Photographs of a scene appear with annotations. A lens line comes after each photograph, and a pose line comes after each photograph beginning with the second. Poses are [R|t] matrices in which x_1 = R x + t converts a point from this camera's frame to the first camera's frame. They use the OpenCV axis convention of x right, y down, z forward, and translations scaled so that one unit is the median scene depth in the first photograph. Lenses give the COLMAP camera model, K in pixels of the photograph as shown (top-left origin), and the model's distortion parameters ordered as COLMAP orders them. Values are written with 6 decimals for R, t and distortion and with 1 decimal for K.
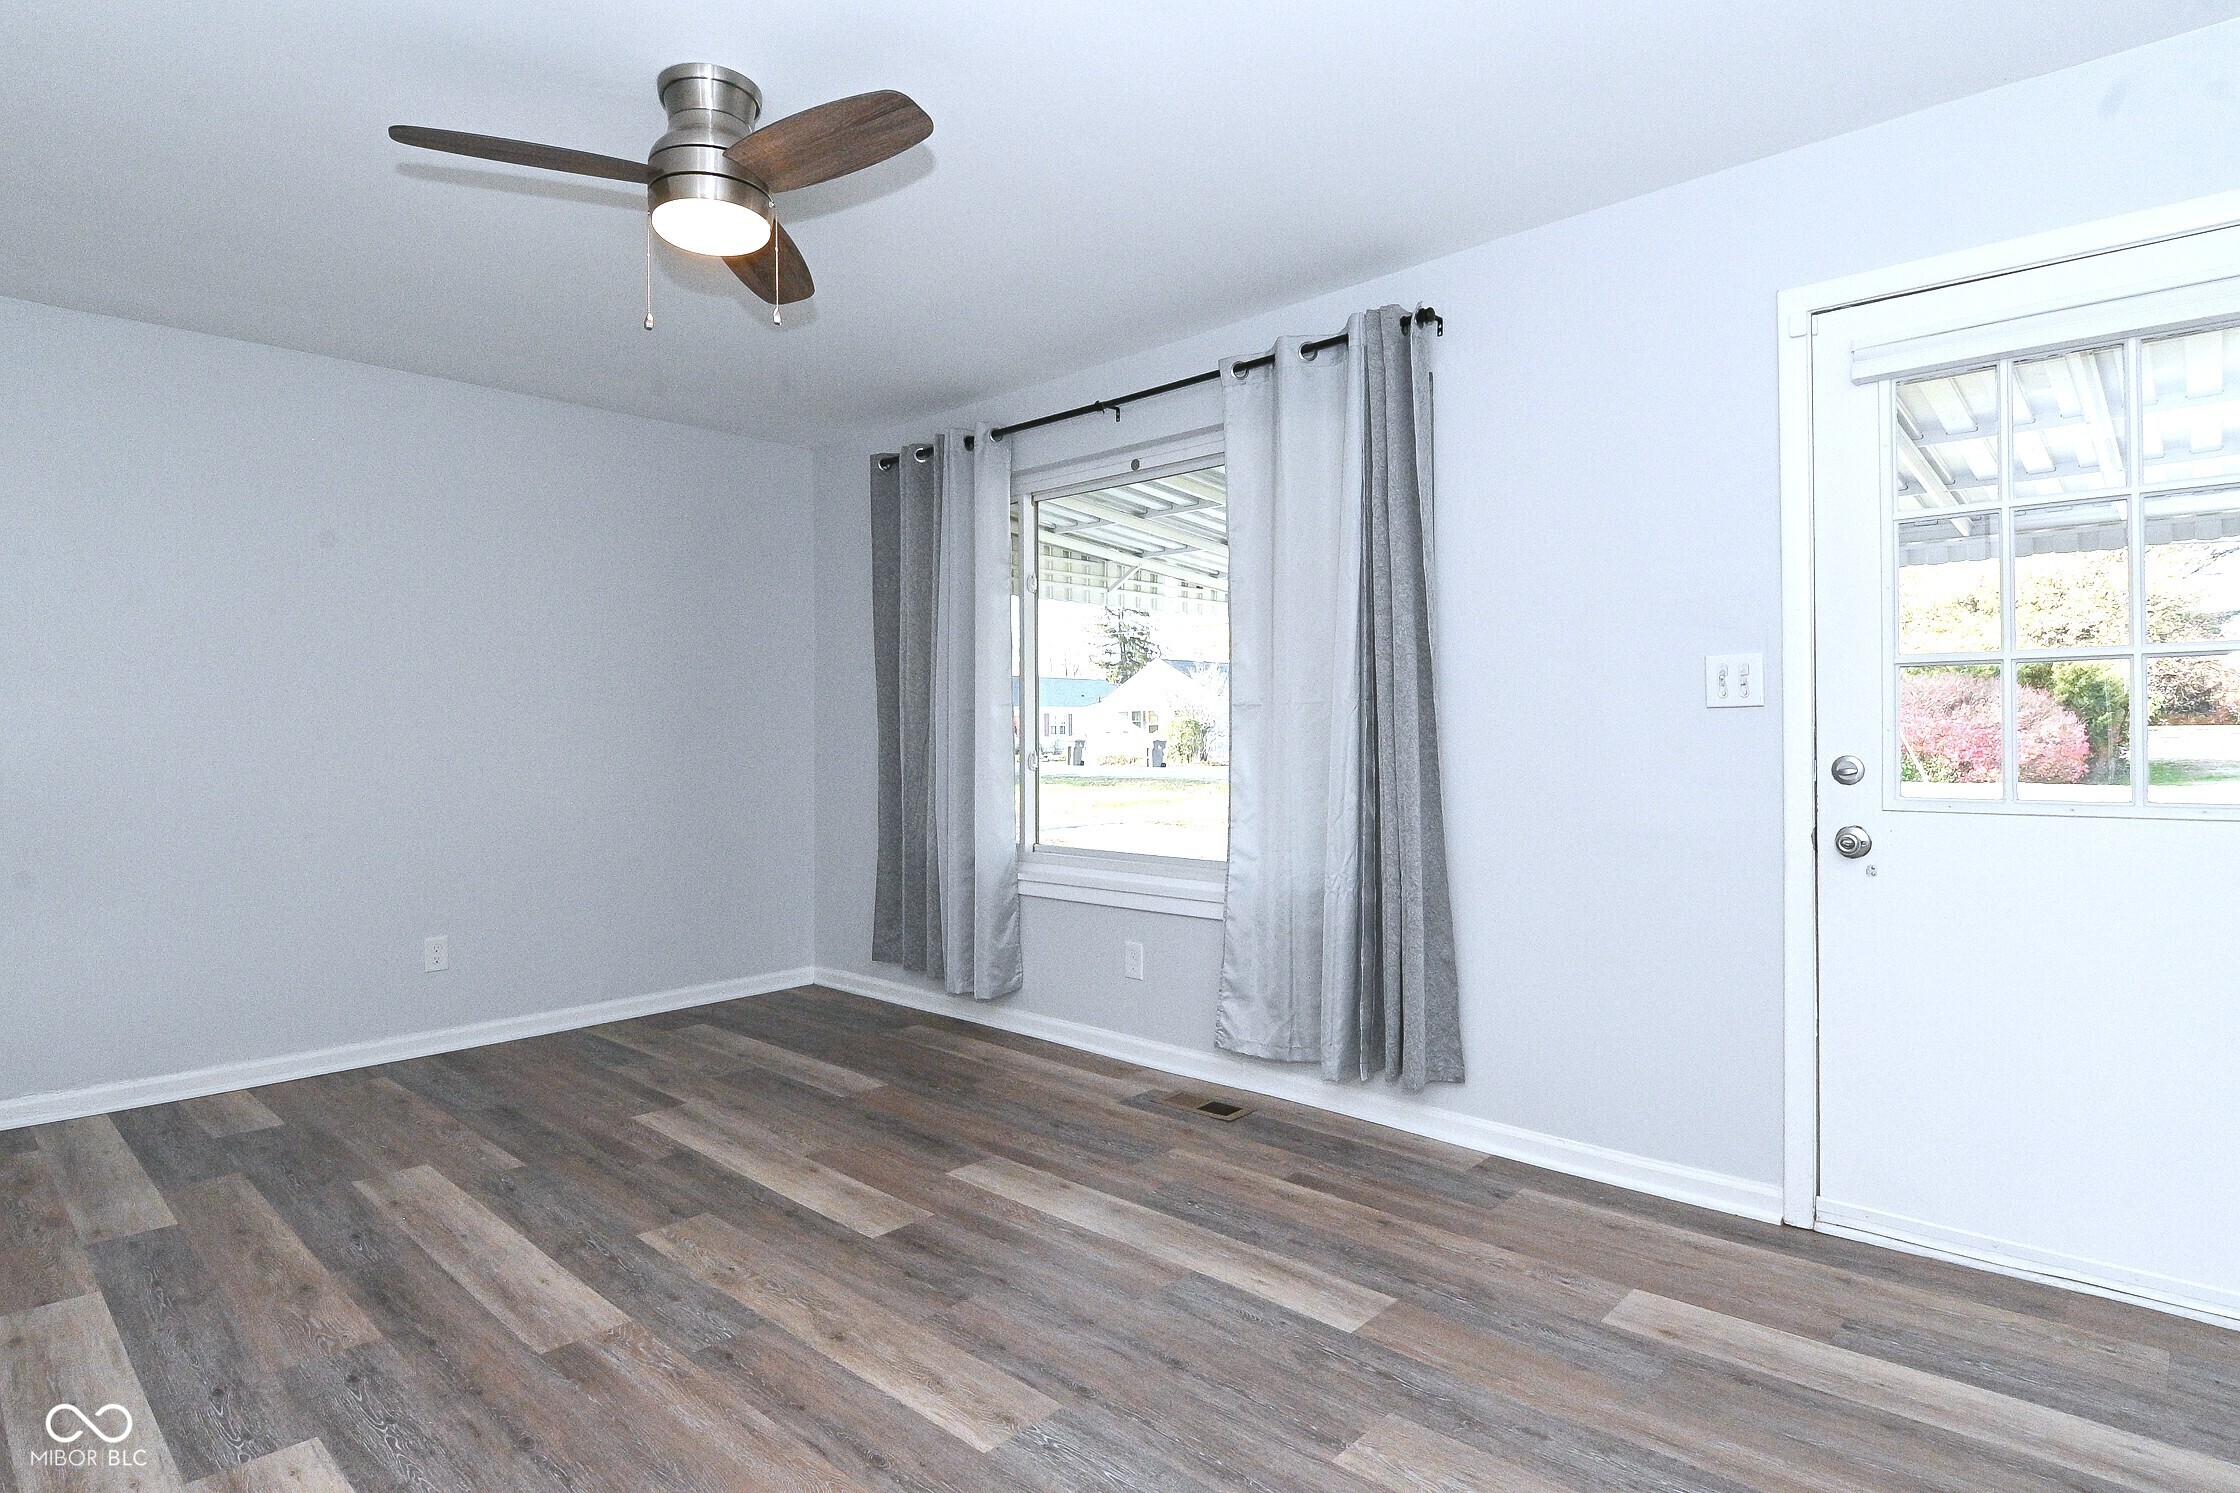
lens RADIAL K [[1177.1, 0, 1120.1], [0, 1177.1, 734.5], [0, 0, 1]] dist [0.017582, -0.026710]
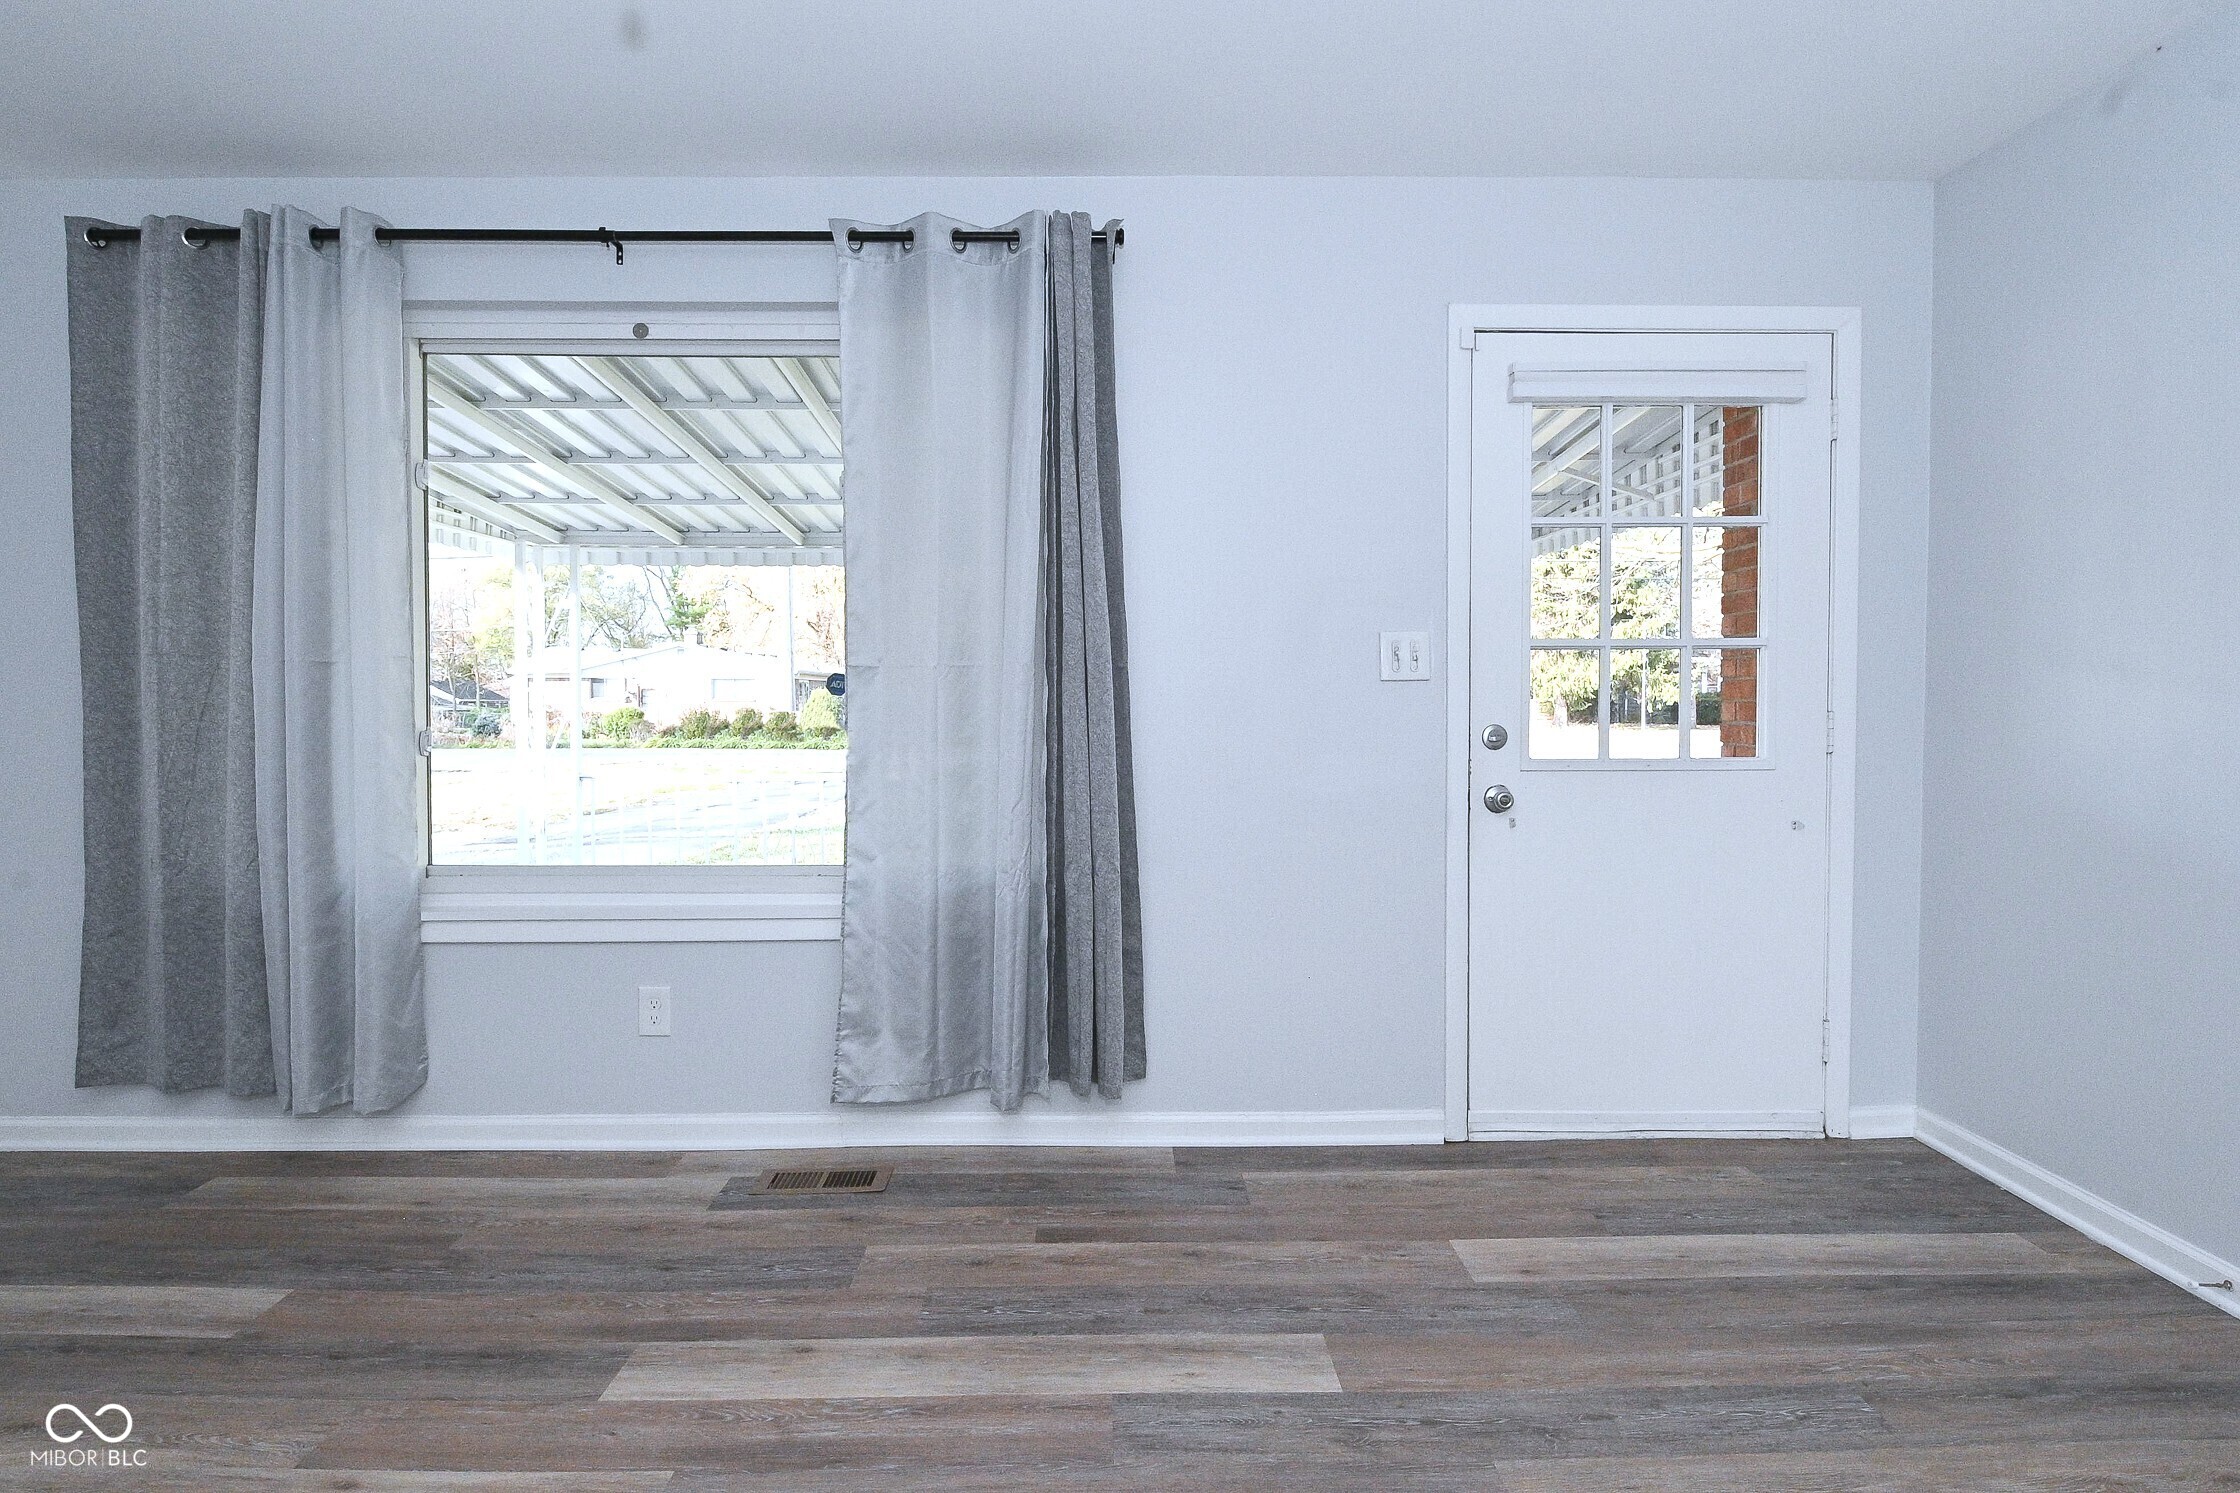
lens RADIAL K [[1177.1, 0, 1120.1], [0, 1177.1, 734.5], [0, 0, 1]] dist [0.017582, -0.026710]
pose [[0.720410, -0.014225, 0.693402, -0.338109], [-0.003335, 0.999707, 0.023974, 0.000927], [-0.693540, -0.019583, 0.720152, 0.321961]]
